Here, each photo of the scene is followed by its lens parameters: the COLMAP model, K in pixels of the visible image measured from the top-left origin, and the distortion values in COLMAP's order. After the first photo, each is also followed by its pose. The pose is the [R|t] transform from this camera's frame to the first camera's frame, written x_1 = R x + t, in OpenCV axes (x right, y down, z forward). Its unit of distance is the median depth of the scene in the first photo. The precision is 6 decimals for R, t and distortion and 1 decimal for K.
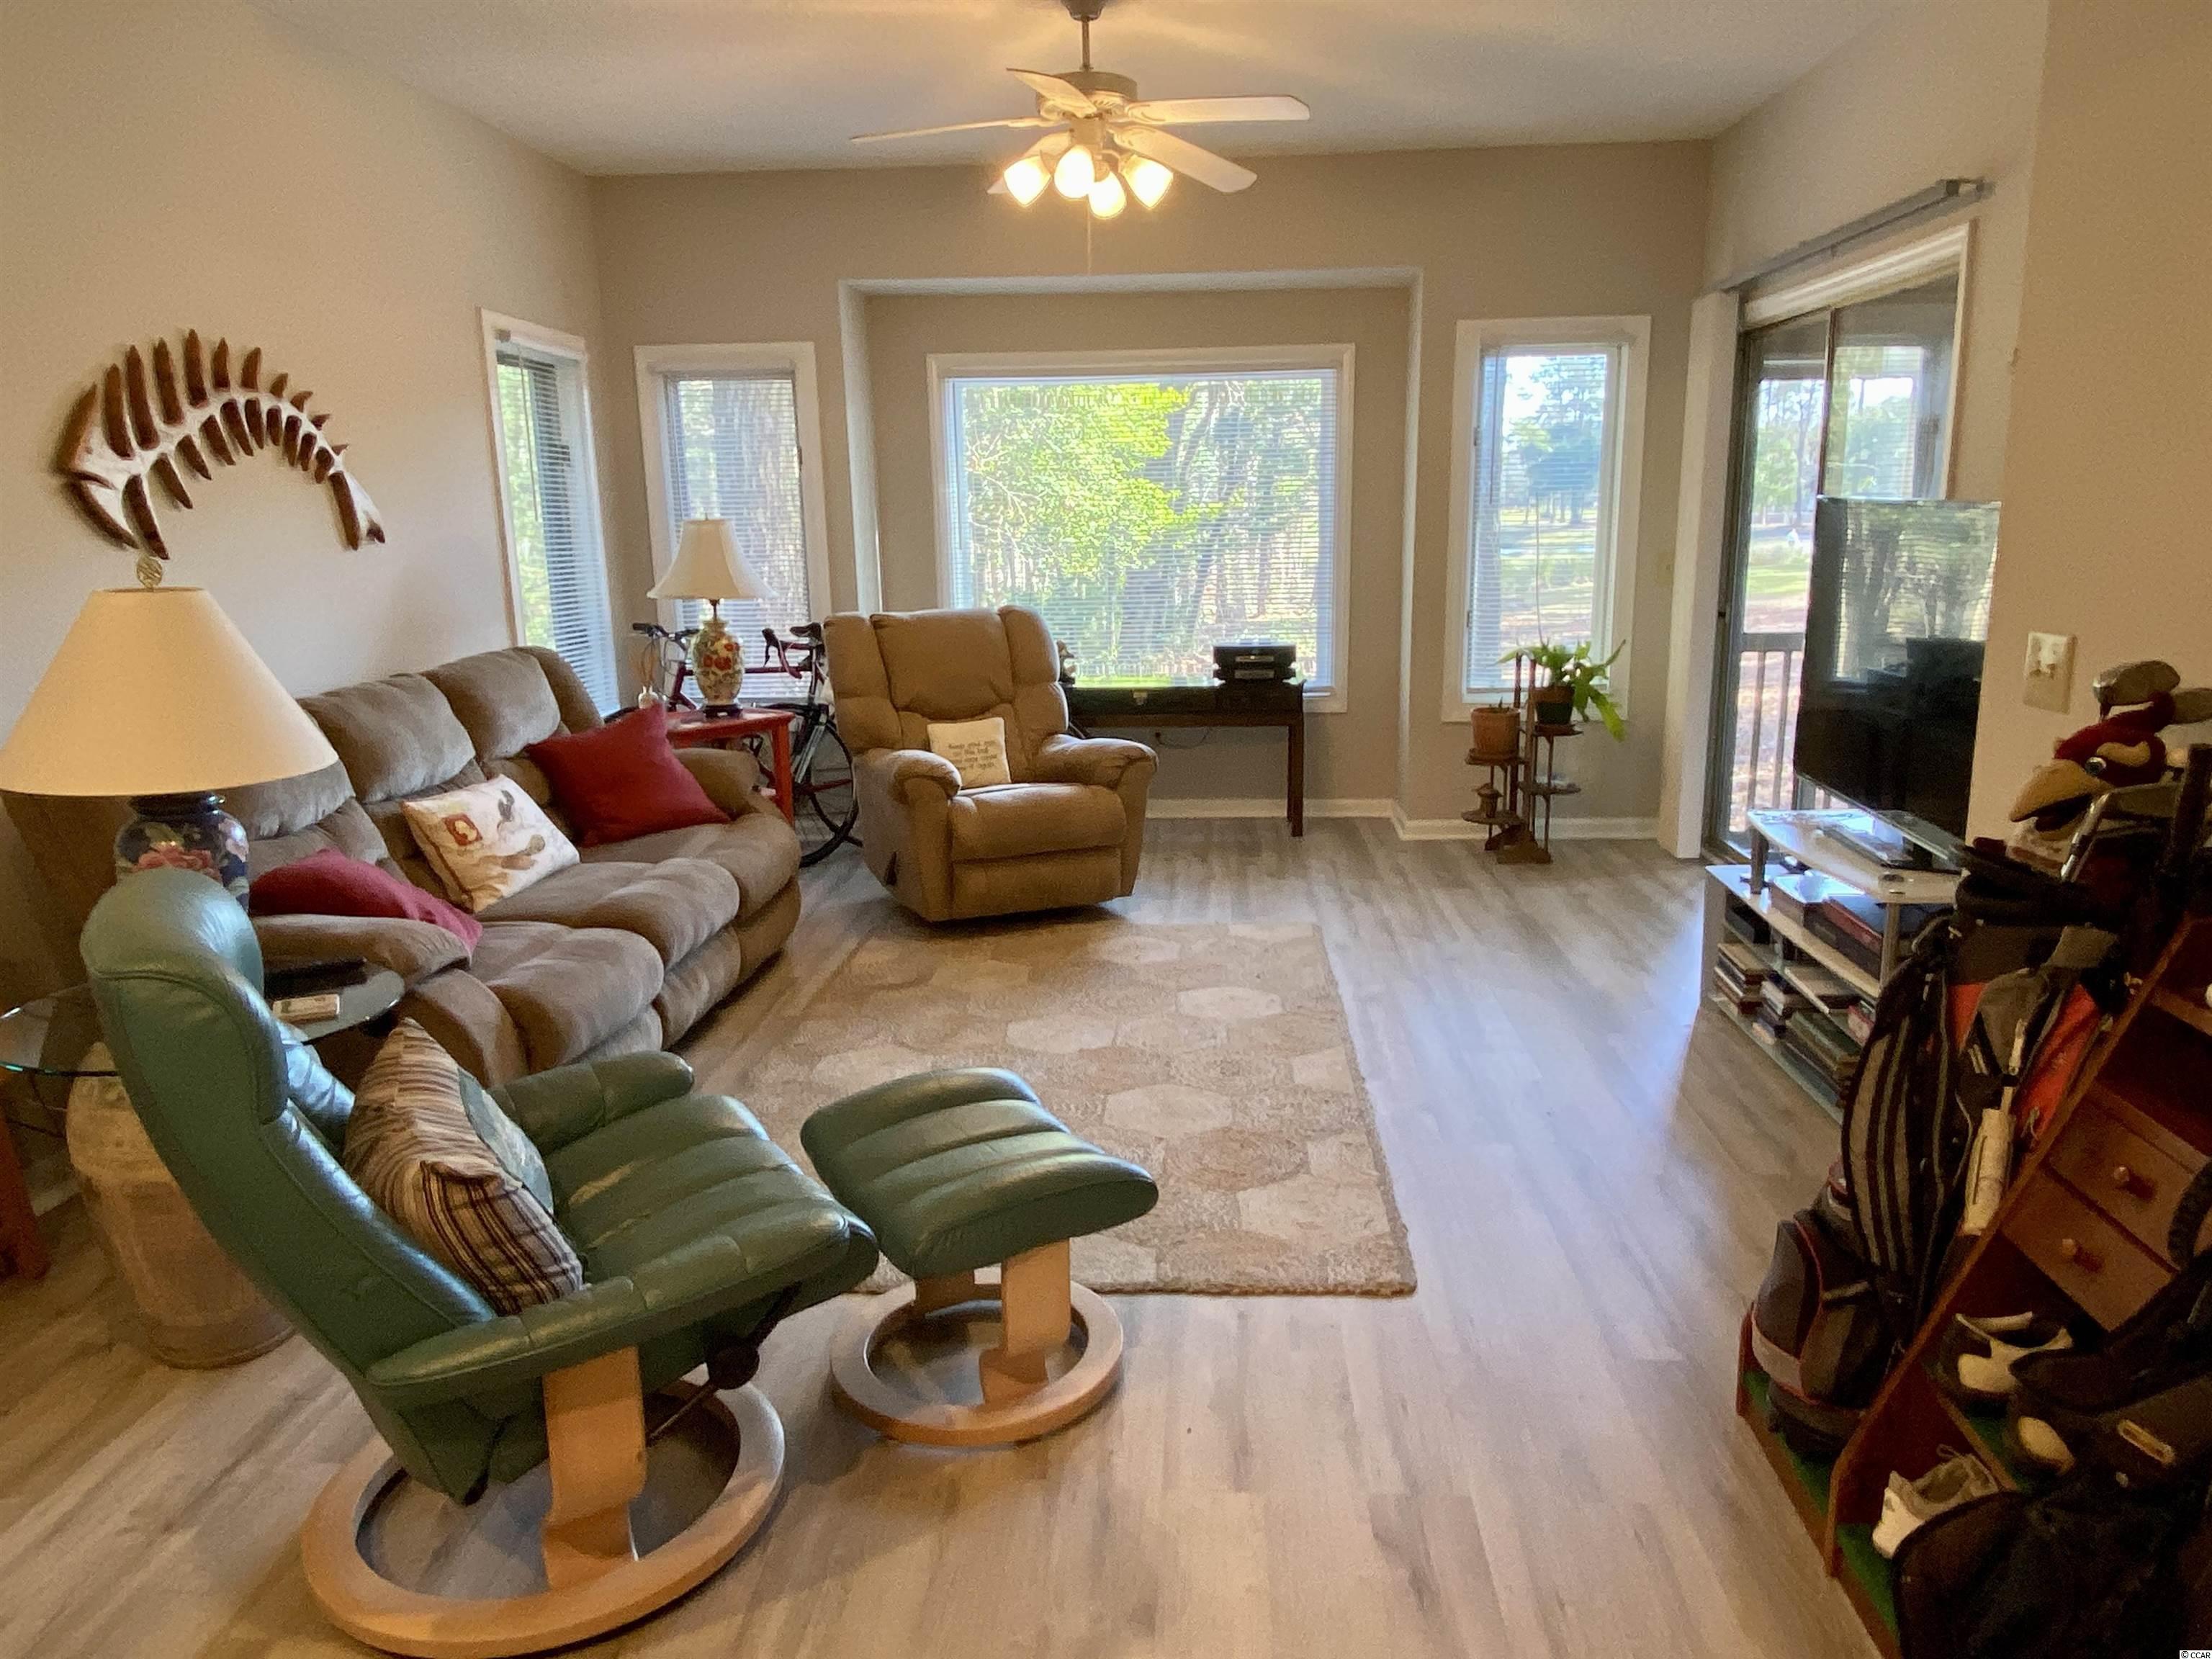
lens RADIAL K [[1477.6, 0, 1116.4], [0, 1477.6, 826.8], [0, 0, 1]] dist [0.071581, -0.094029]
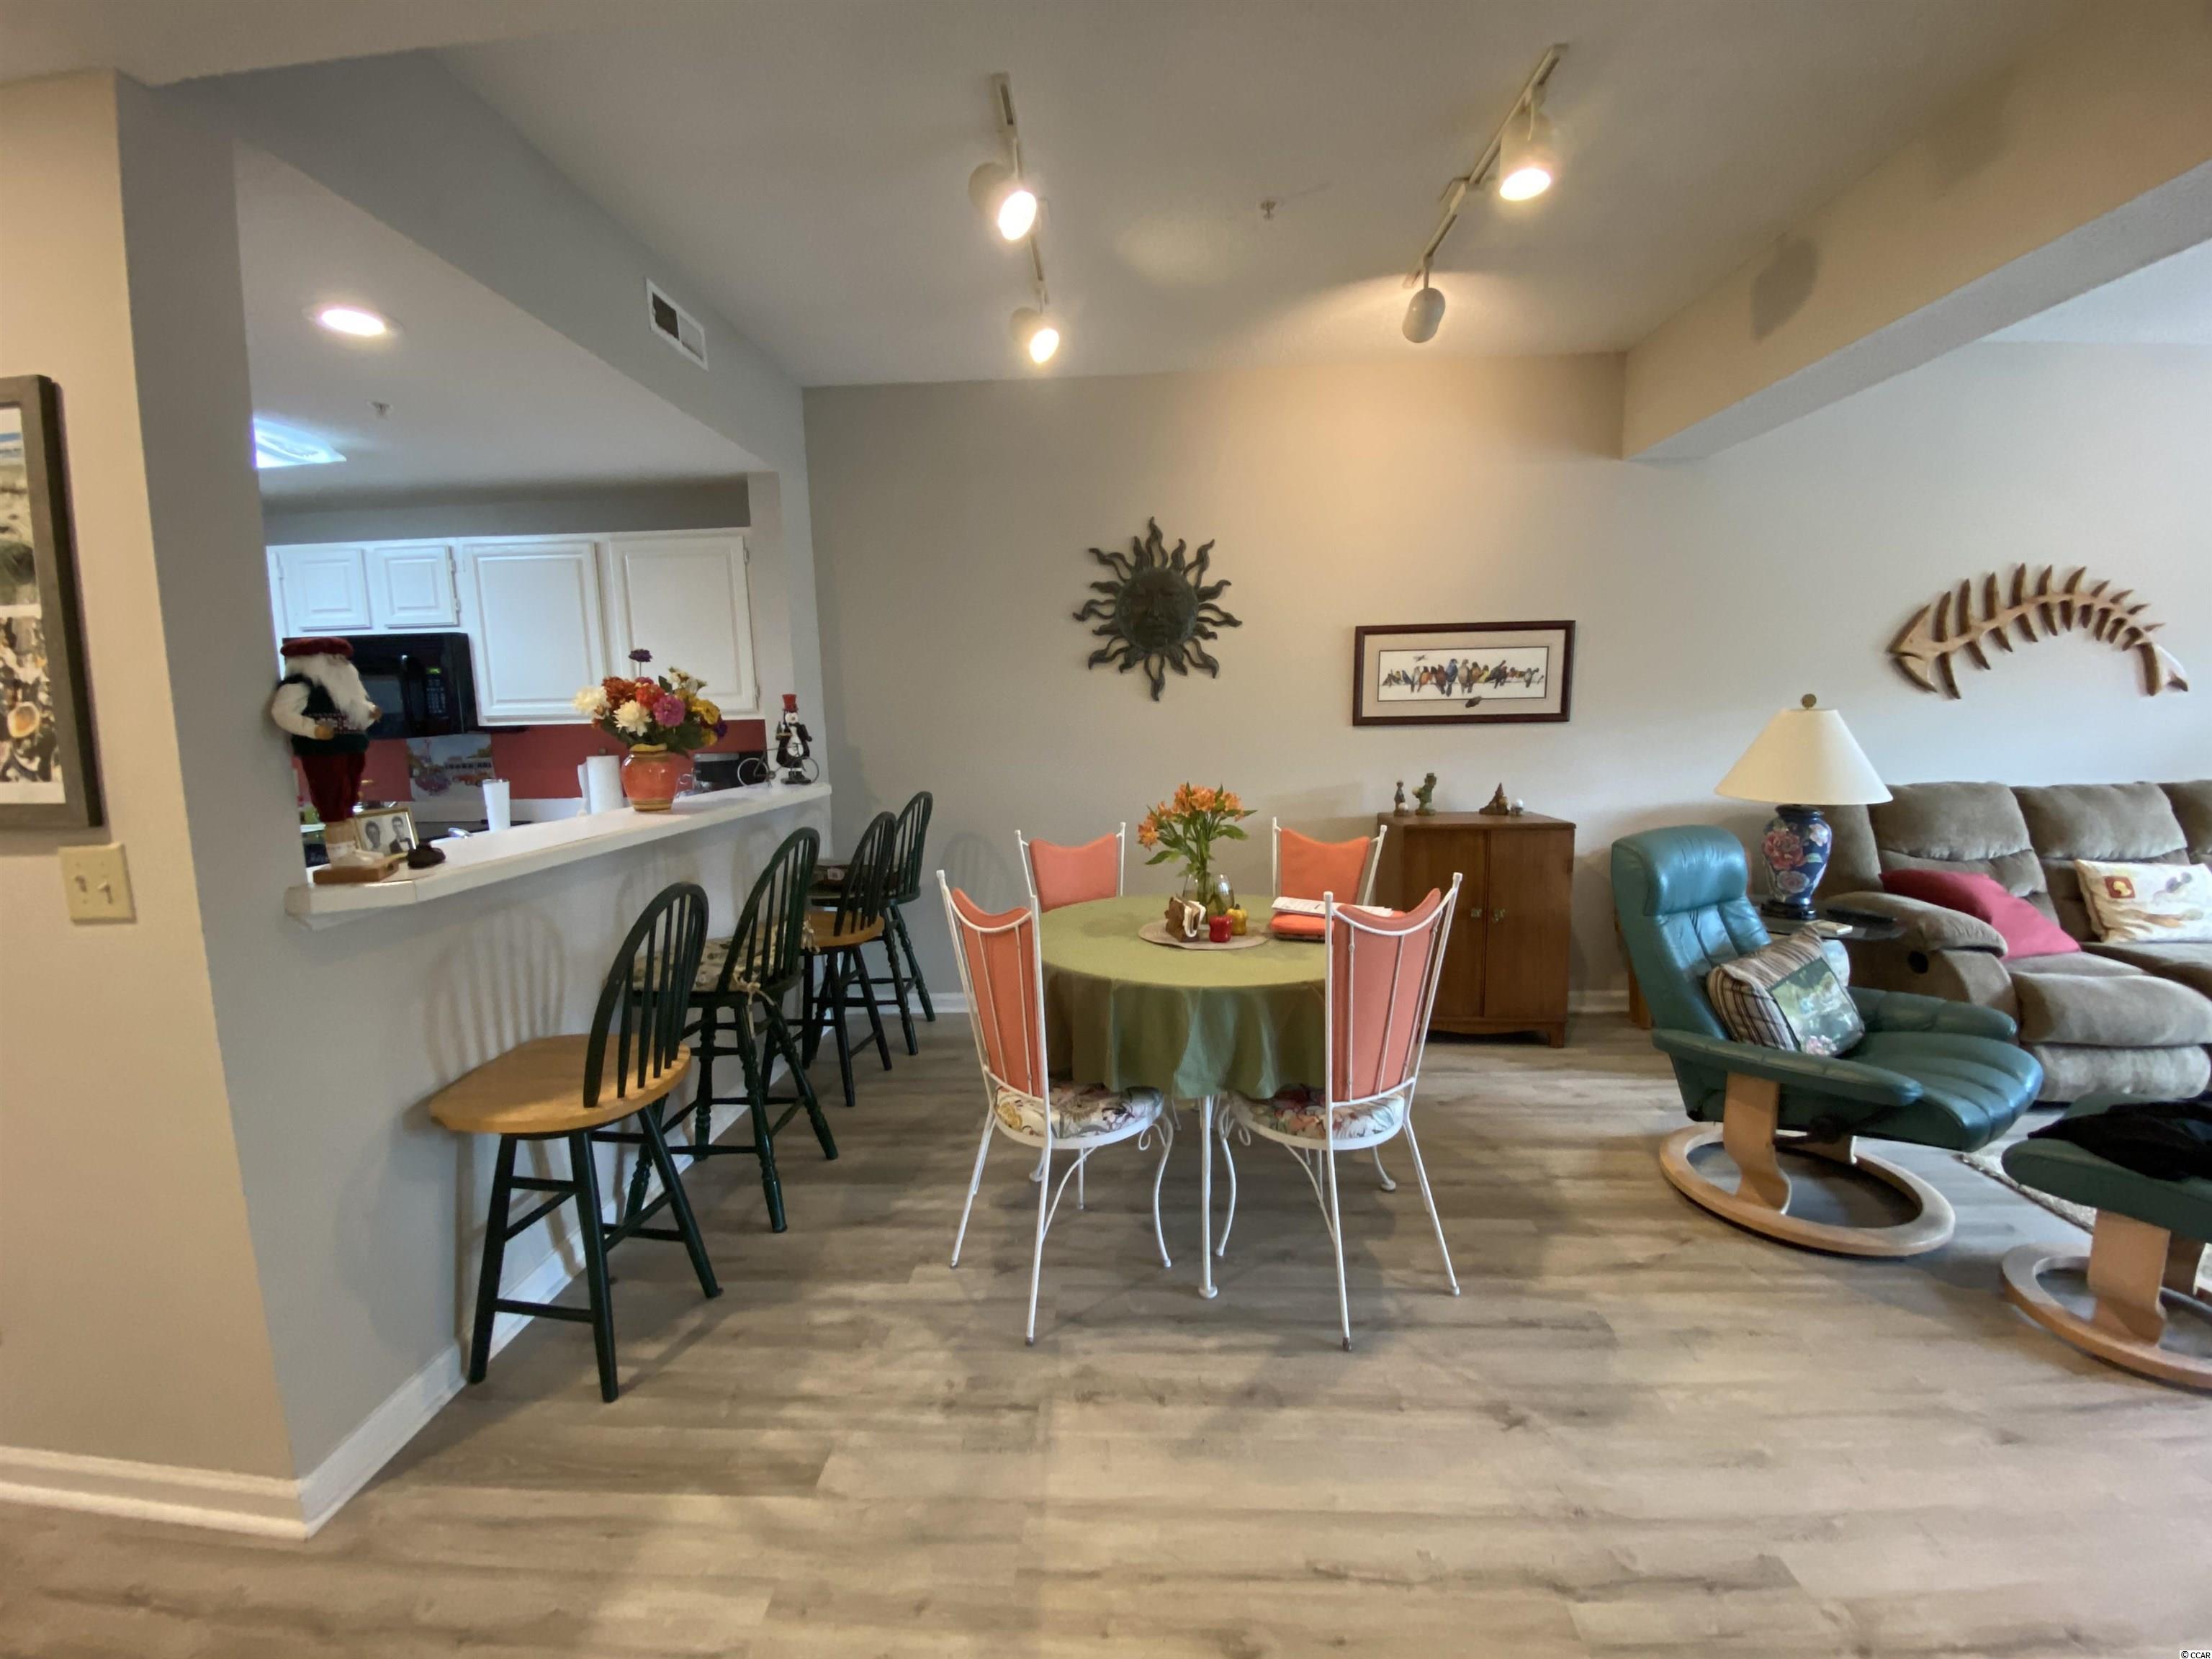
lens RADIAL K [[911.8, 0, 1106.0], [0, 911.8, 829.5], [0, 0, 1]] dist [0.014749, -0.020324]
pose [[0.009320, 0.144887, -0.989404, 0.289109], [-0.184310, 0.972744, 0.140711, 0.002687], [0.982824, 0.181046, 0.035770, 0.009084]]
